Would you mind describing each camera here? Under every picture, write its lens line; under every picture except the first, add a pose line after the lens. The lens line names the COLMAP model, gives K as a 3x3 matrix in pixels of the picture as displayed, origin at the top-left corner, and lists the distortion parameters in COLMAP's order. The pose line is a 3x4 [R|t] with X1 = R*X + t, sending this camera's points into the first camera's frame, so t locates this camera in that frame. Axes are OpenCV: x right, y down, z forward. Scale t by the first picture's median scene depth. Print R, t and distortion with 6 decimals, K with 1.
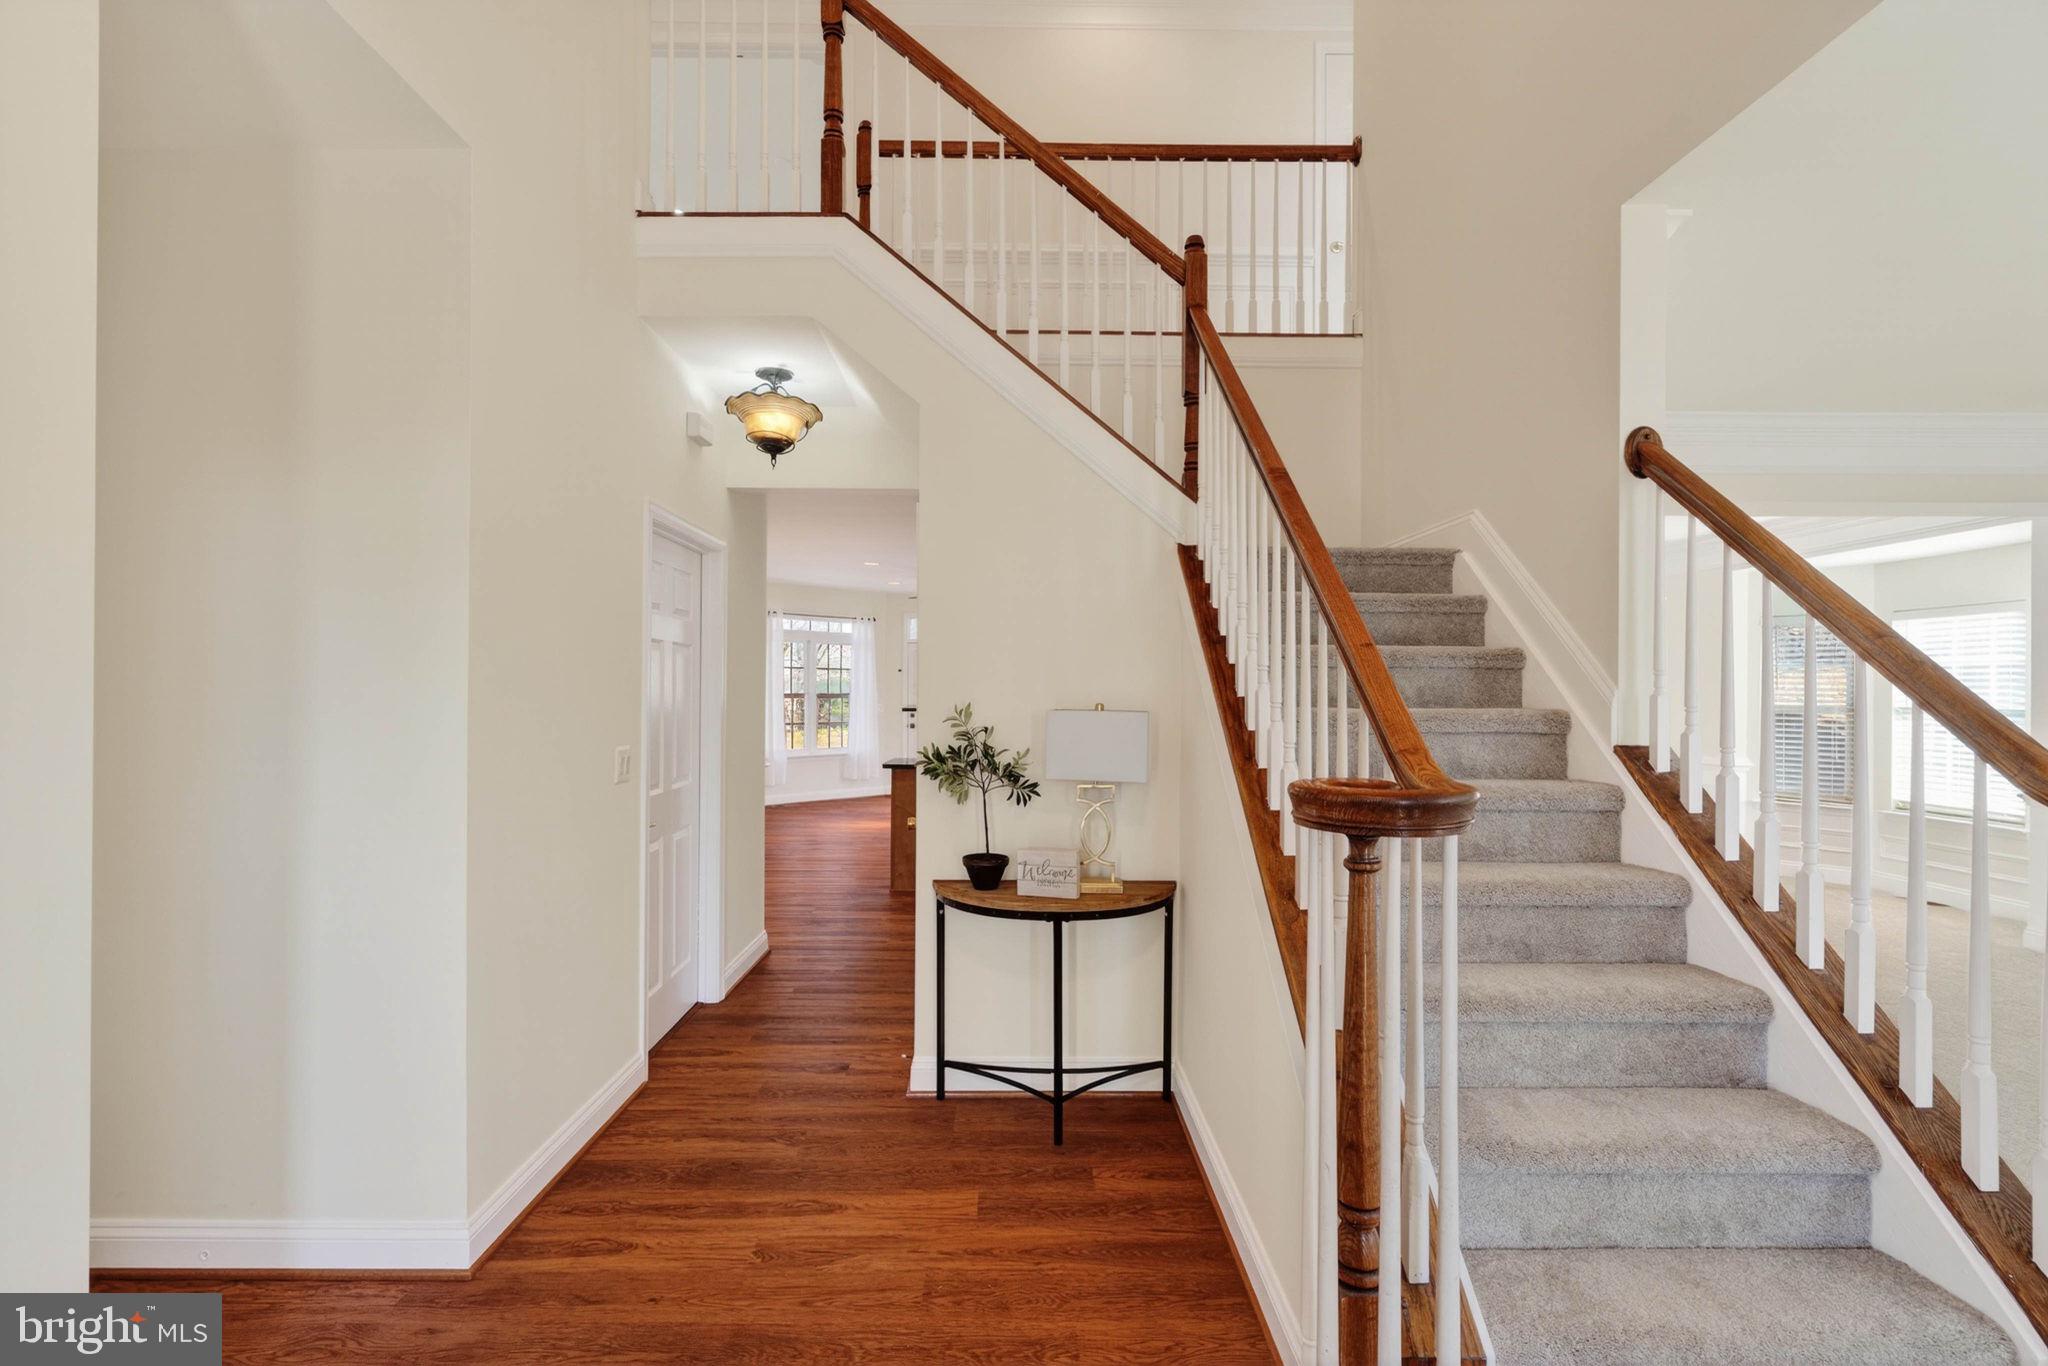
lens RADIAL K [[922.8, 0, 1021.8], [0, 922.8, 686.8], [0, 0, 1]] dist [0.000797, 0.000879]
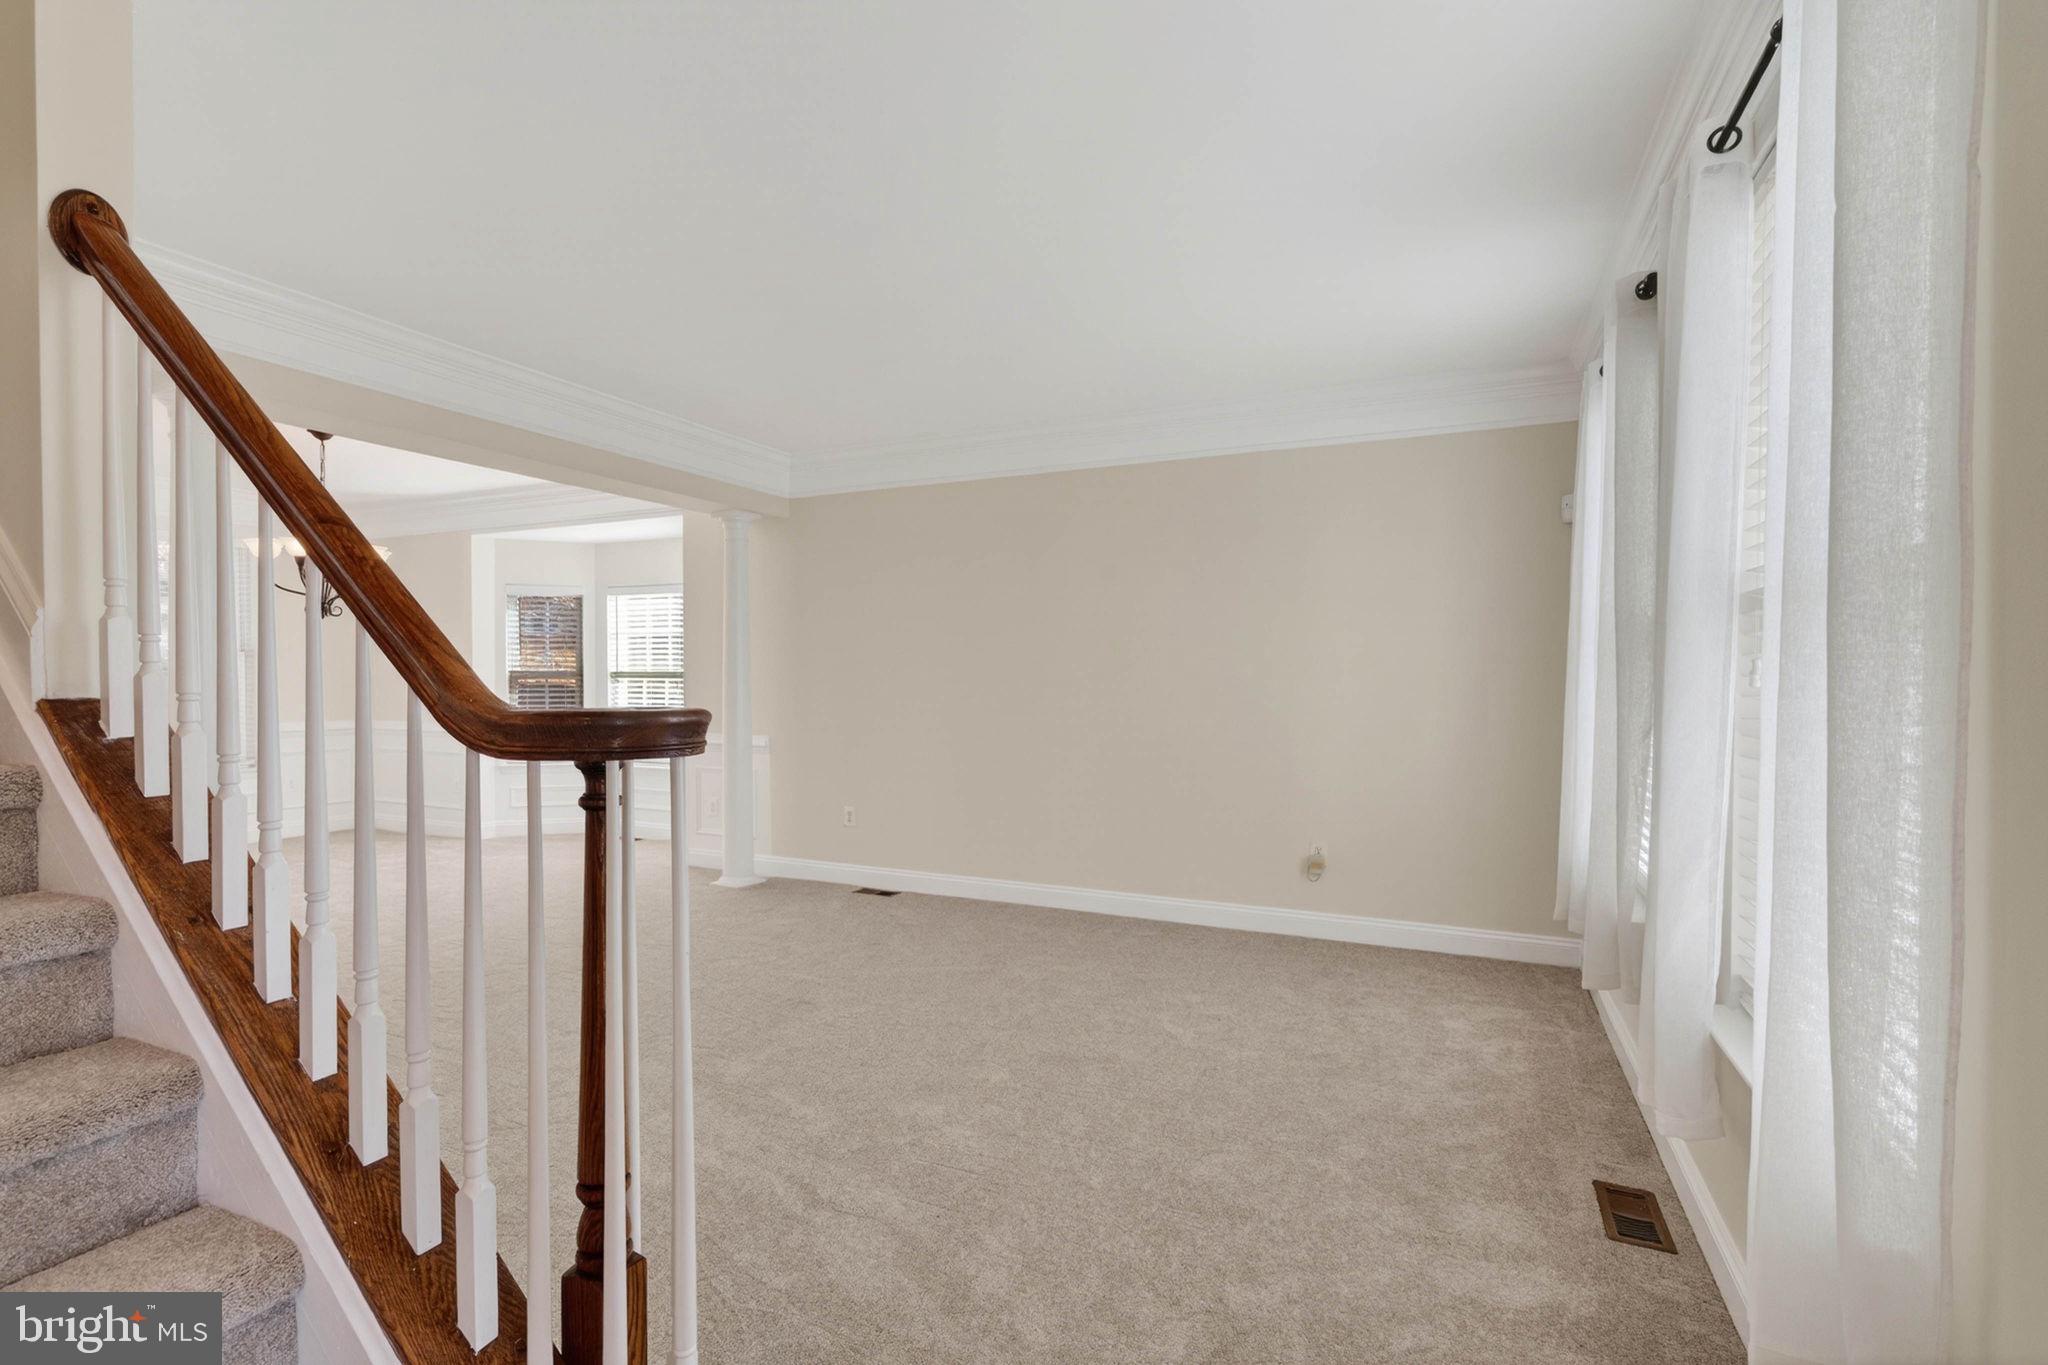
lens RADIAL K [[922.8, 0, 1021.8], [0, 922.8, 686.3], [0, 0, 1]] dist [0.000797, 0.000879]
pose [[0.416982, -0.020799, 0.908677, 0.275813], [-0.001321, 0.999723, 0.023489, 0.030236], [-0.908914, -0.010995, 0.416839, 0.118867]]
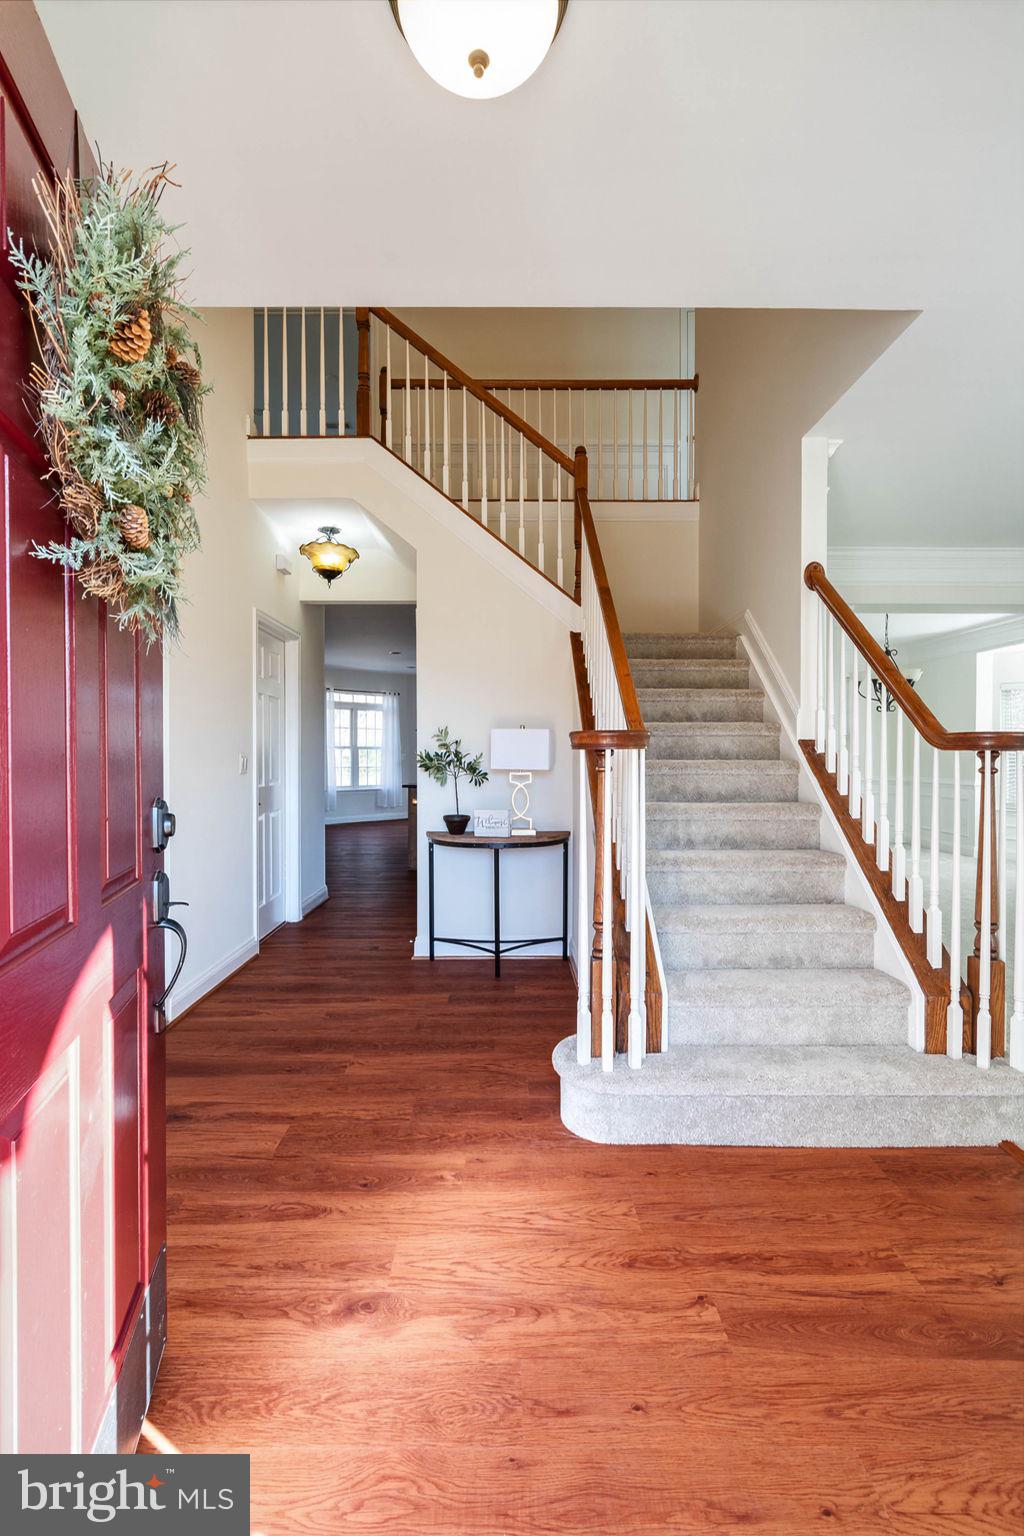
lens RADIAL K [[692.1, 0, 506.2], [0, 692.1, 761.2], [0, 0, 1]] dist [0.000797, 0.000879]
pose [[0.999952, -0.005305, -0.008290, 0.063163], [0.005439, 0.999854, 0.016229, 0.061931], [0.008202, -0.016274, 0.999834, -0.275405]]
